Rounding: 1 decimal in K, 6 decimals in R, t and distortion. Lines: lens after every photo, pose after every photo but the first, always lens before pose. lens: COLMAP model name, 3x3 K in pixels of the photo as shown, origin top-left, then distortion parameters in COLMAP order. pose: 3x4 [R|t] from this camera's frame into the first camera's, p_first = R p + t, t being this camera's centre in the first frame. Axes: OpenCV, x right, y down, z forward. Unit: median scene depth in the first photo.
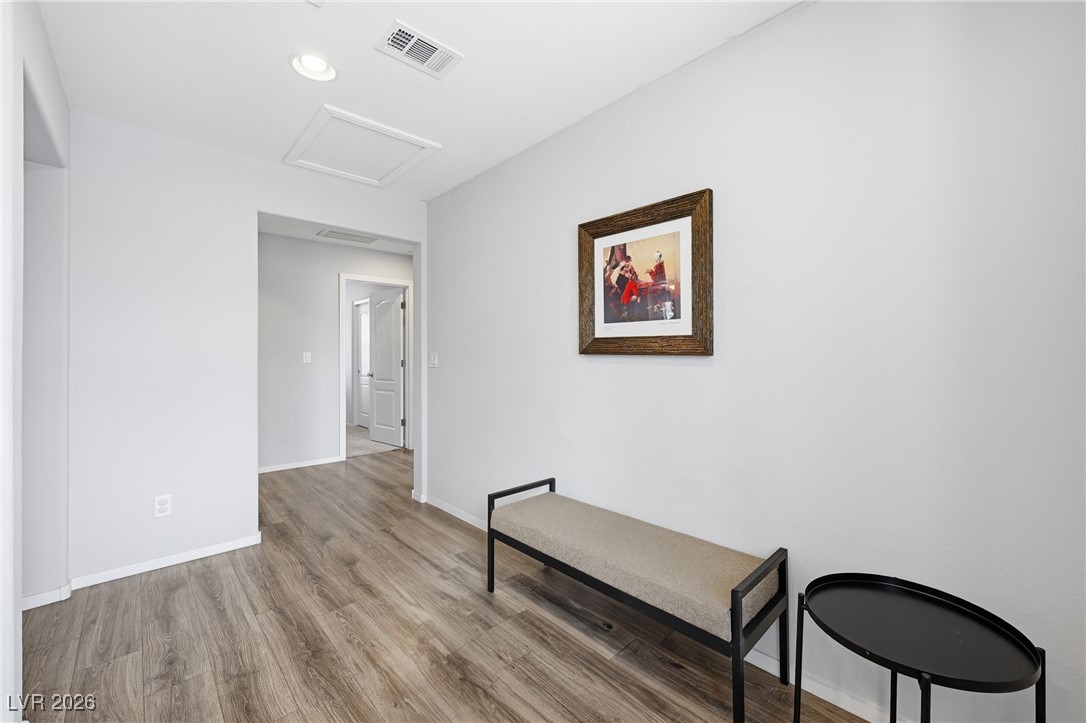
lens RADIAL K [[431.0, 0, 542.4], [0, 431.0, 353.0], [0, 0, 1]] dist [-0.001354, 0.000051]
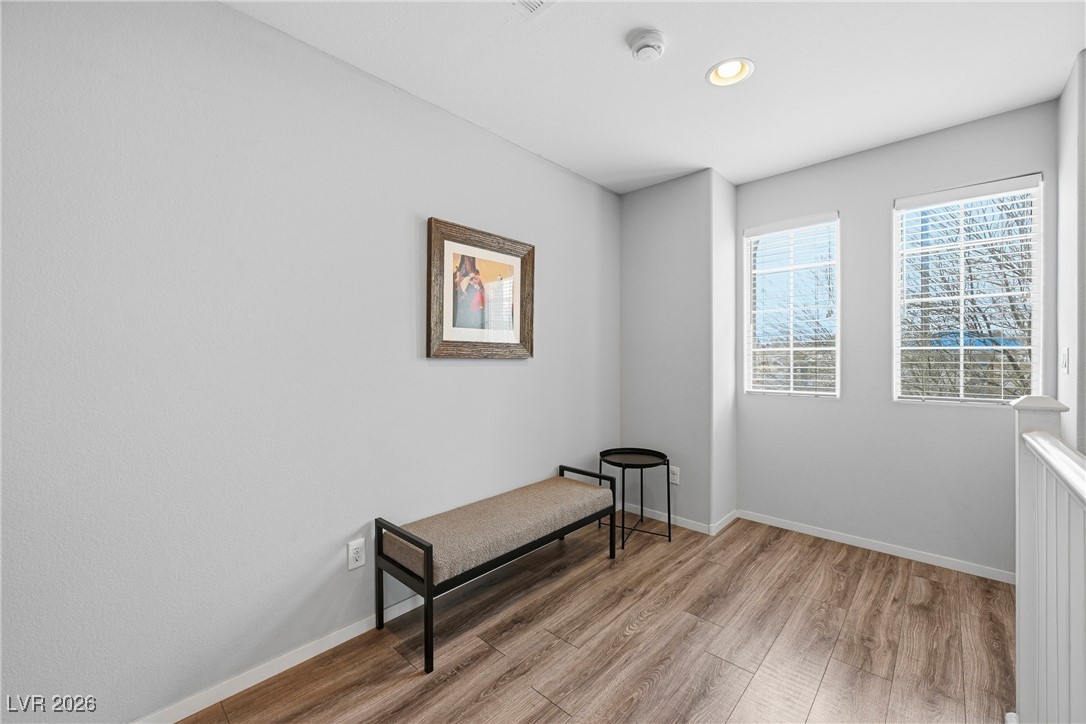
lens RADIAL K [[431.0, 0, 542.6], [0, 431.0, 360.5], [0, 0, 1]] dist [-0.001354, 0.000051]
pose [[-0.056575, -0.005081, 0.998385, -0.905127], [0.005894, 0.999968, 0.005423, 0.005958], [-0.998381, 0.006191, -0.056543, 0.868471]]
